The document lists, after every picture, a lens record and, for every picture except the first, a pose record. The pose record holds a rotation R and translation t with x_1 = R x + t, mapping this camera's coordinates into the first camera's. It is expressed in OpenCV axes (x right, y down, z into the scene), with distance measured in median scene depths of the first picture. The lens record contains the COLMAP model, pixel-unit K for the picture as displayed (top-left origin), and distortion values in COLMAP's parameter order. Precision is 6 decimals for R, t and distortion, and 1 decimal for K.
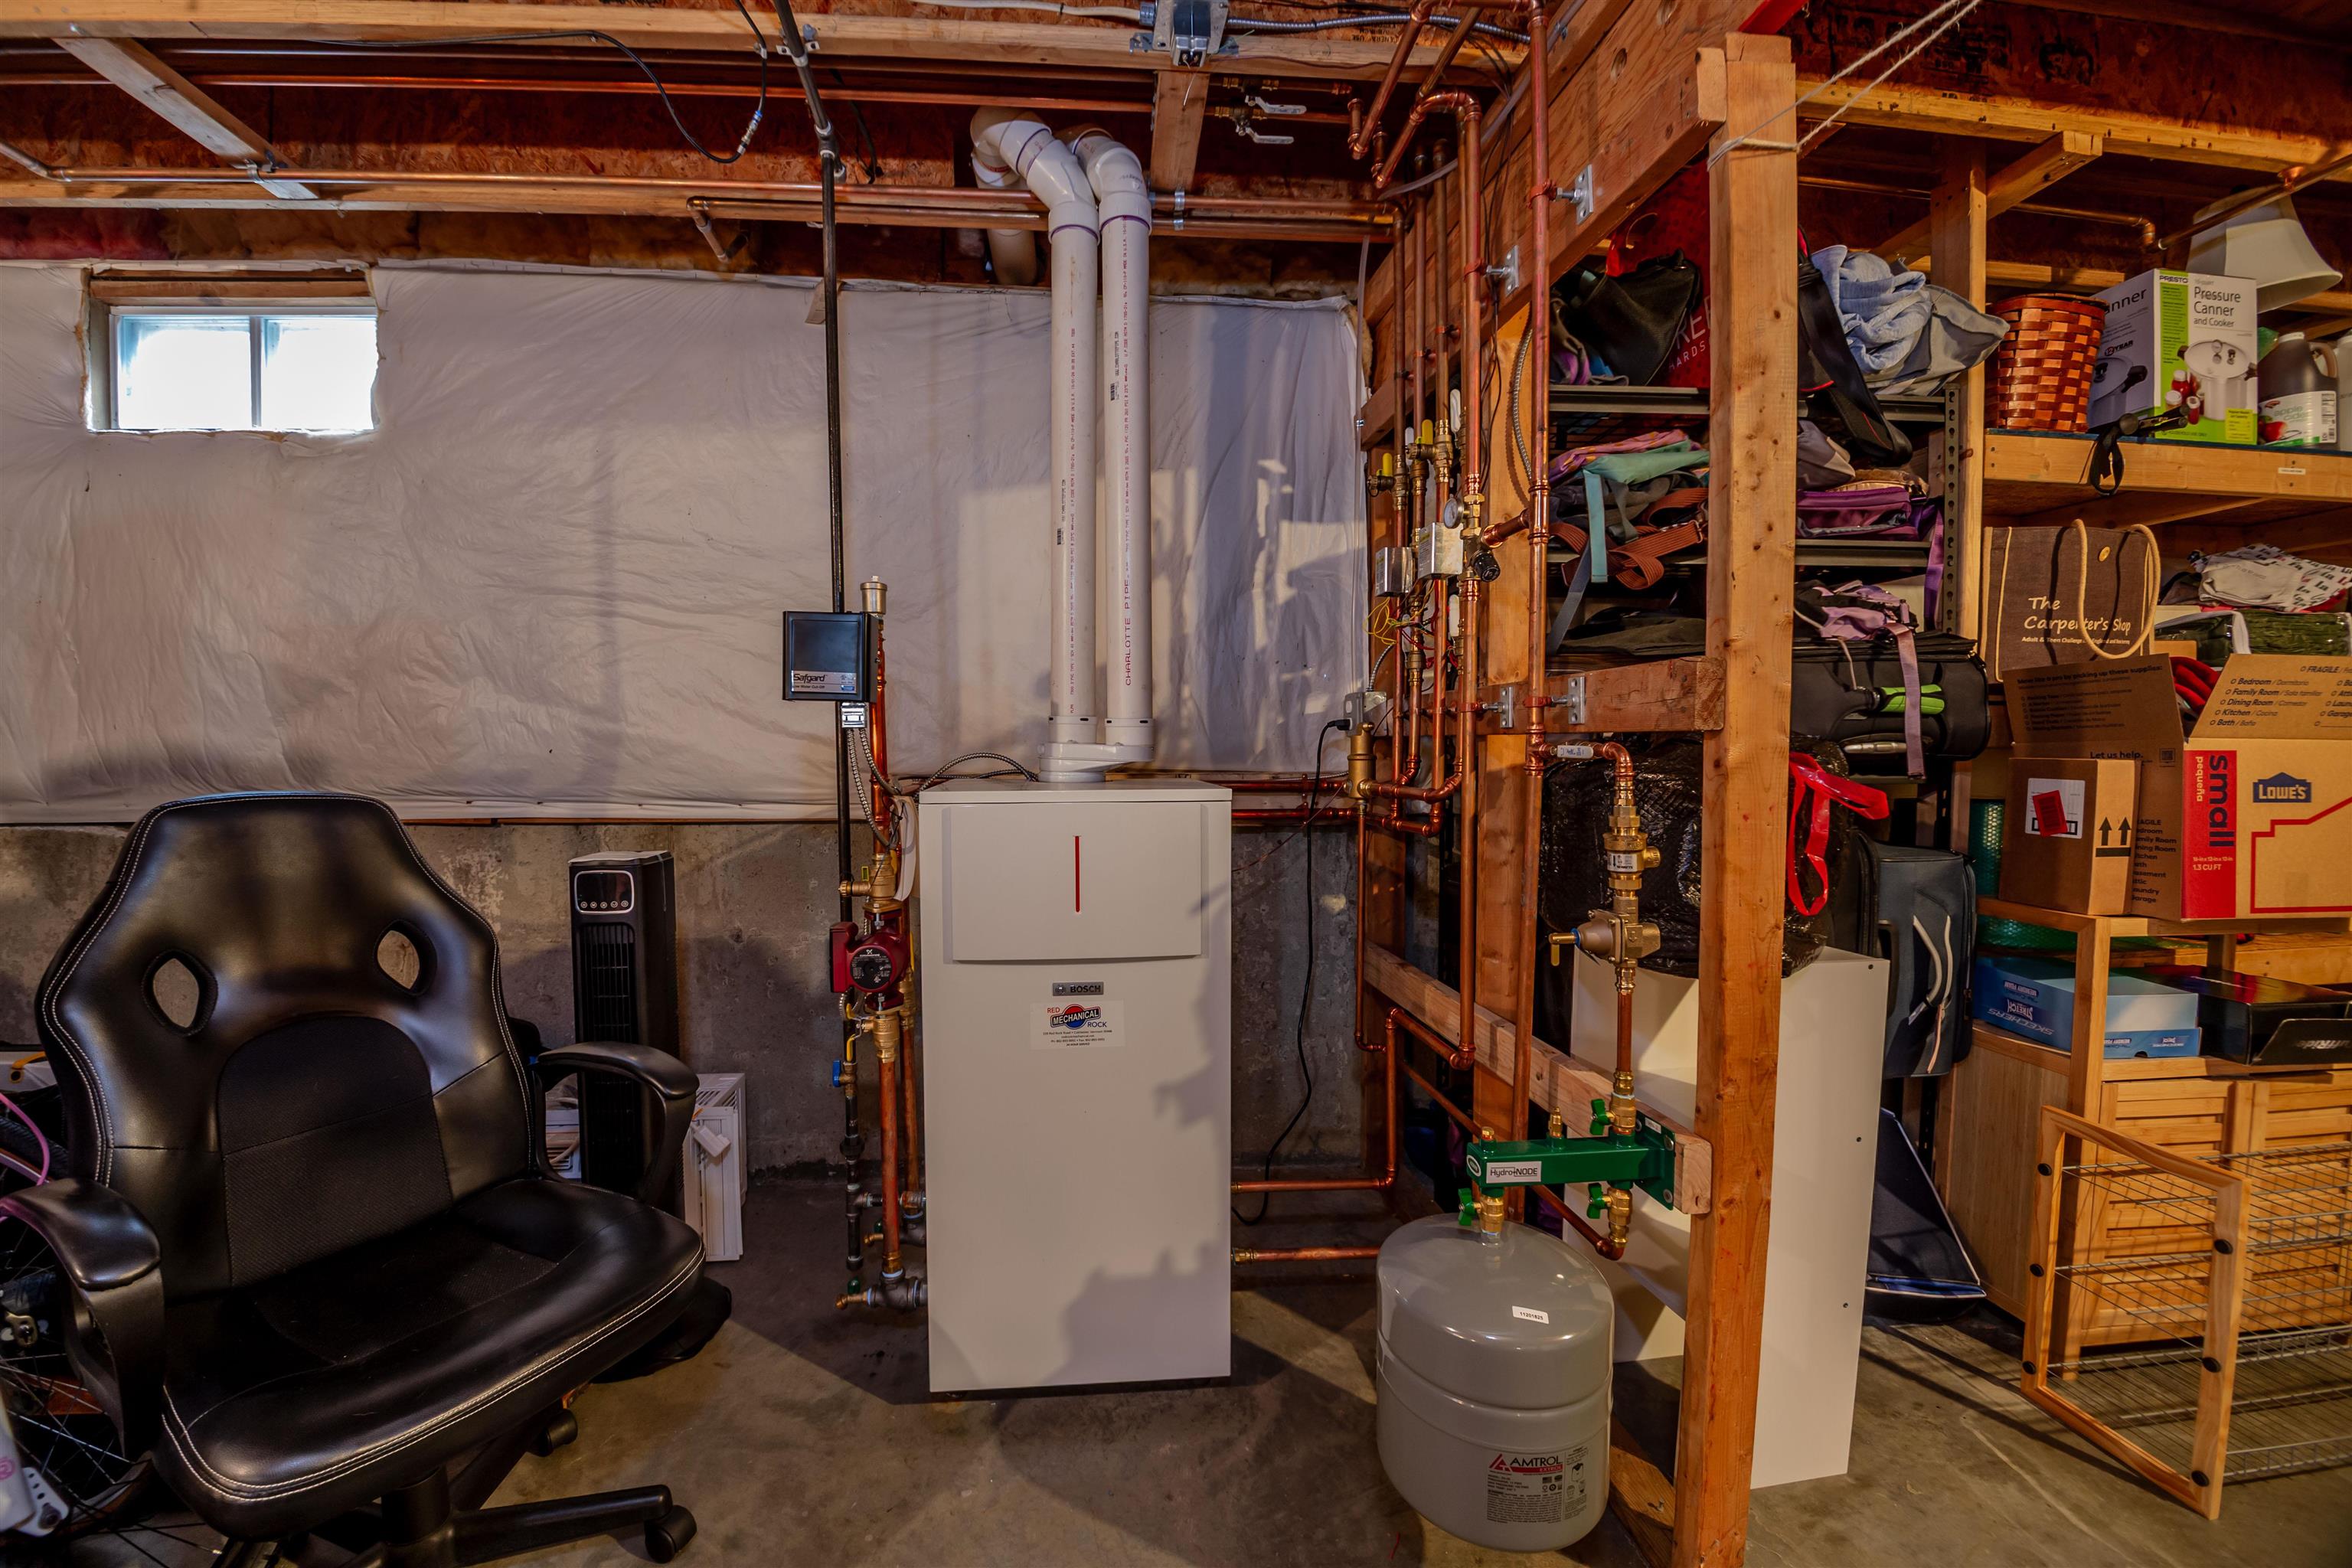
lens RADIAL K [[862.3, 0, 1137.5], [0, 862.3, 788.0], [0, 0, 1]] dist [-0.028009, -0.000120]
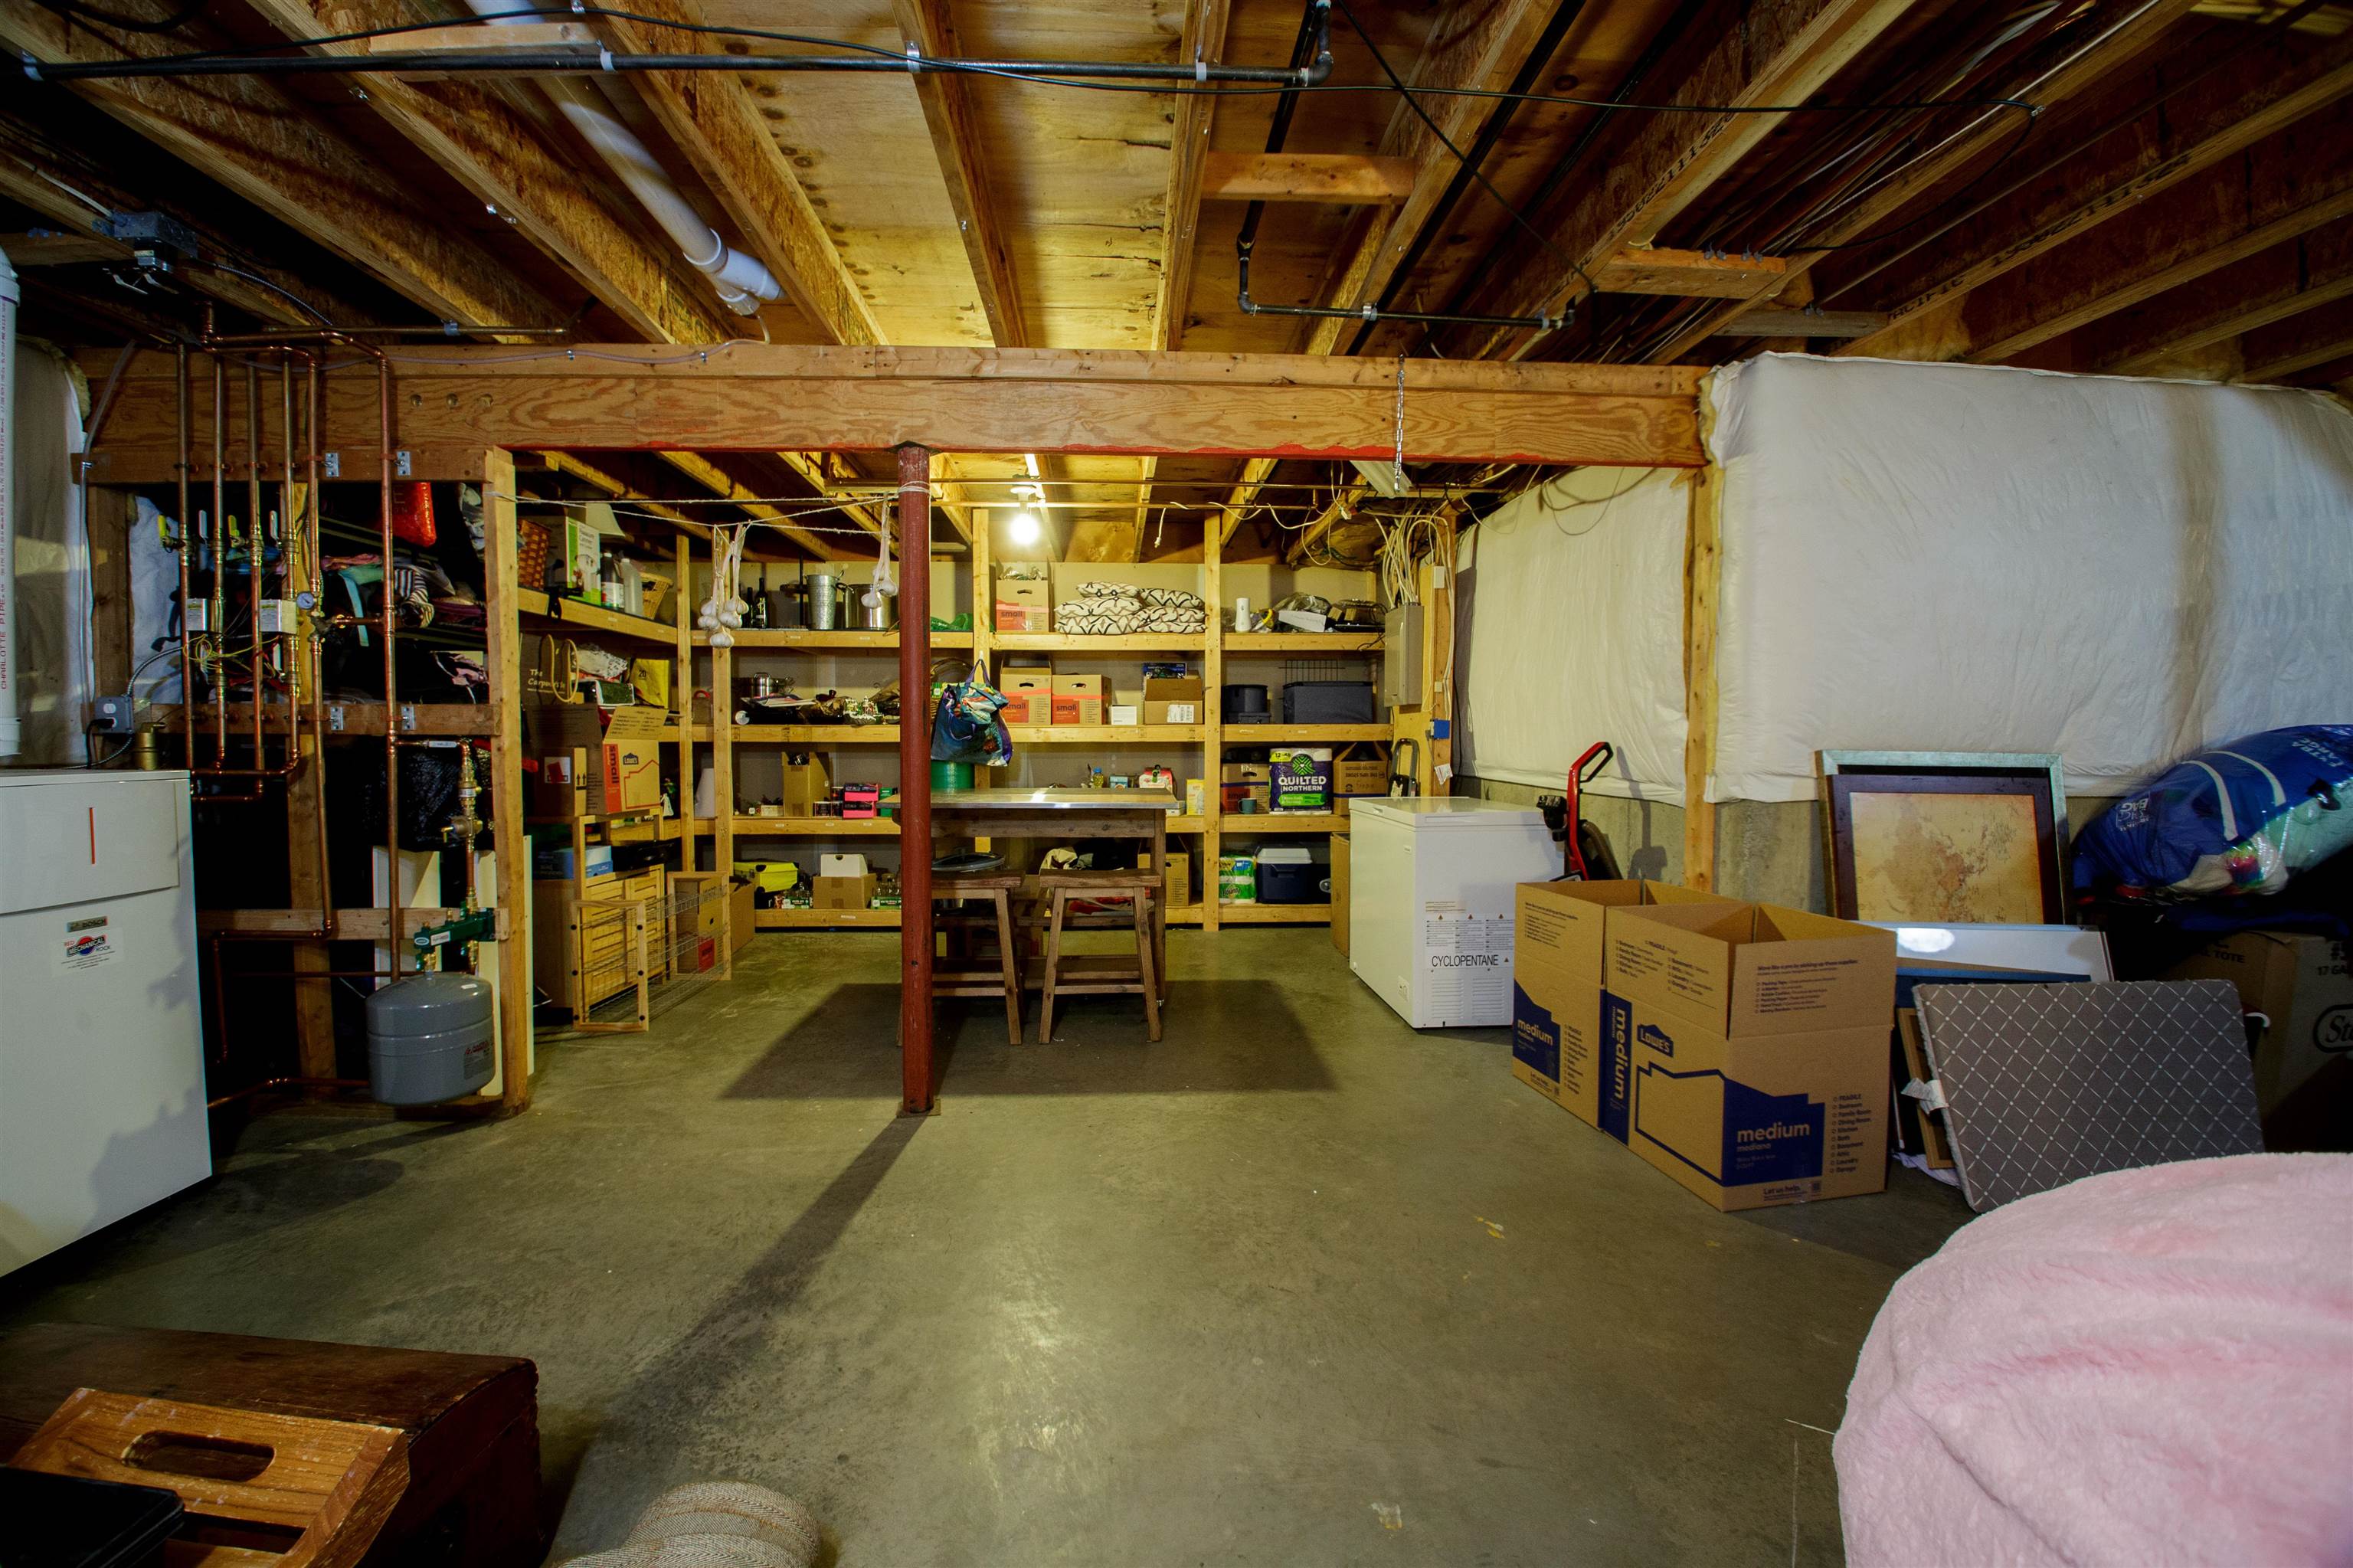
lens RADIAL K [[960.5, 0, 1147.5], [0, 960.5, 773.1], [0, 0, 1]] dist [0.000156, -0.000093]
pose [[0.034489, -0.028687, 0.998993, -1.427474], [0.046785, 0.998538, 0.027059, 0.036678], [-0.998309, 0.045804, 0.035781, -0.666031]]
